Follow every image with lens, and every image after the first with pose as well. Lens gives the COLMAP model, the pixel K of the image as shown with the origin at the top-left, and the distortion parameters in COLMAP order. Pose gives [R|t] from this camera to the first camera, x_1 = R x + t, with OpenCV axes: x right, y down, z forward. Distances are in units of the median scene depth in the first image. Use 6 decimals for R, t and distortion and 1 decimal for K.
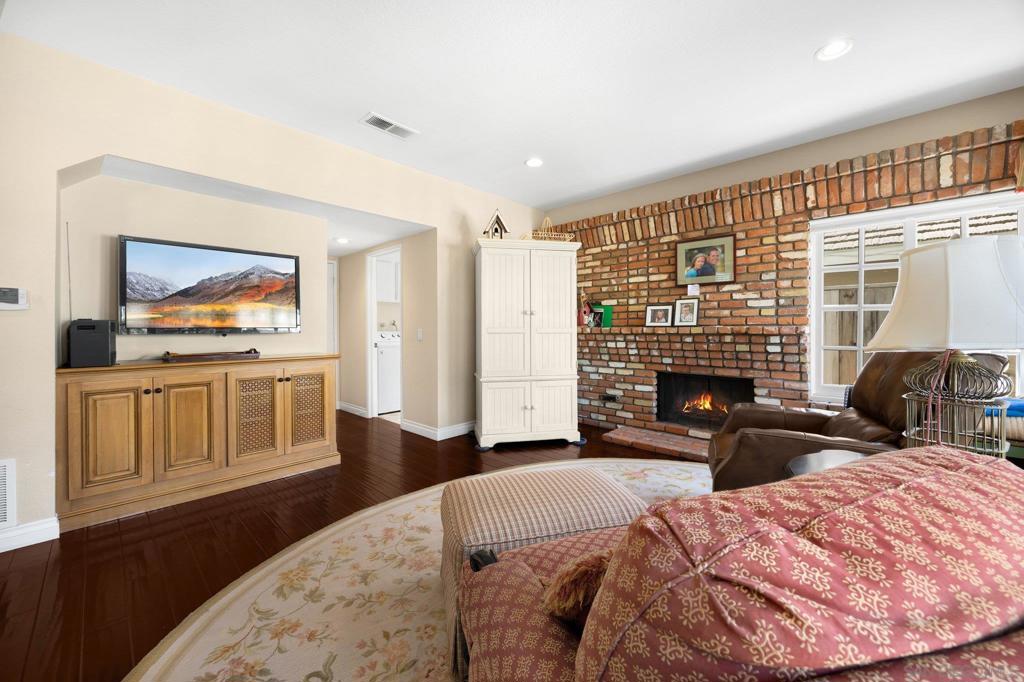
lens RADIAL K [[399.1, 0, 514.4], [0, 399.1, 337.2], [0, 0, 1]] dist [0.000974, 0.000112]
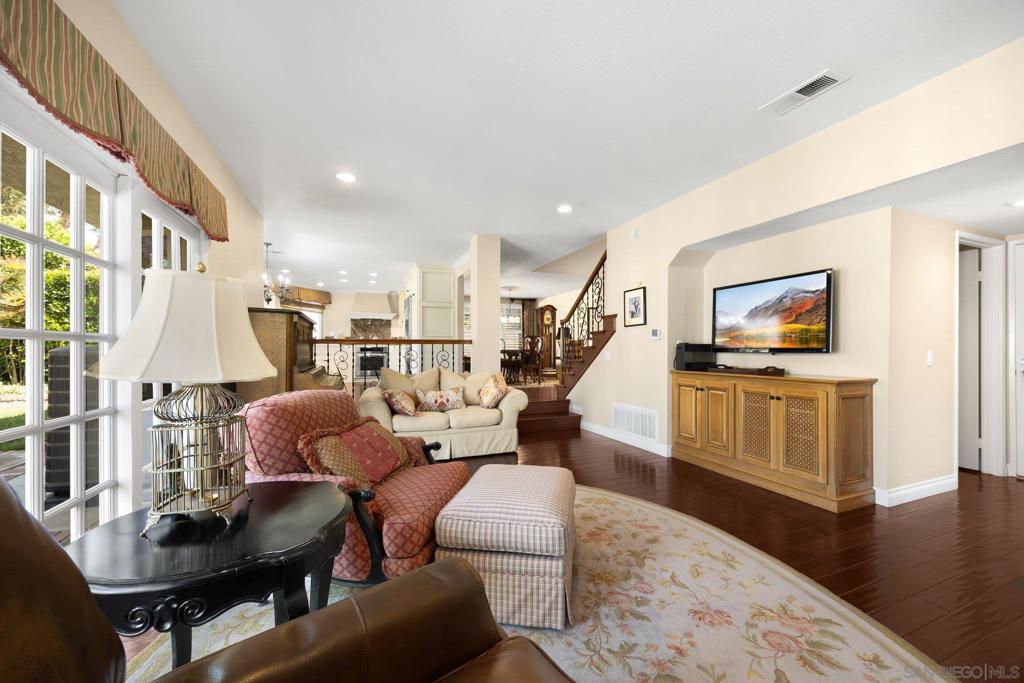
lens RADIAL K [[389.8, 0, 511.7], [0, 389.8, 346.0], [0, 0, 1]] dist [0.007202, 0.000155]
pose [[-0.422583, -0.004937, -0.906311, 0.640567], [-0.014569, 0.999893, 0.001346, -0.019139], [0.906207, 0.013772, -0.422610, 0.812640]]
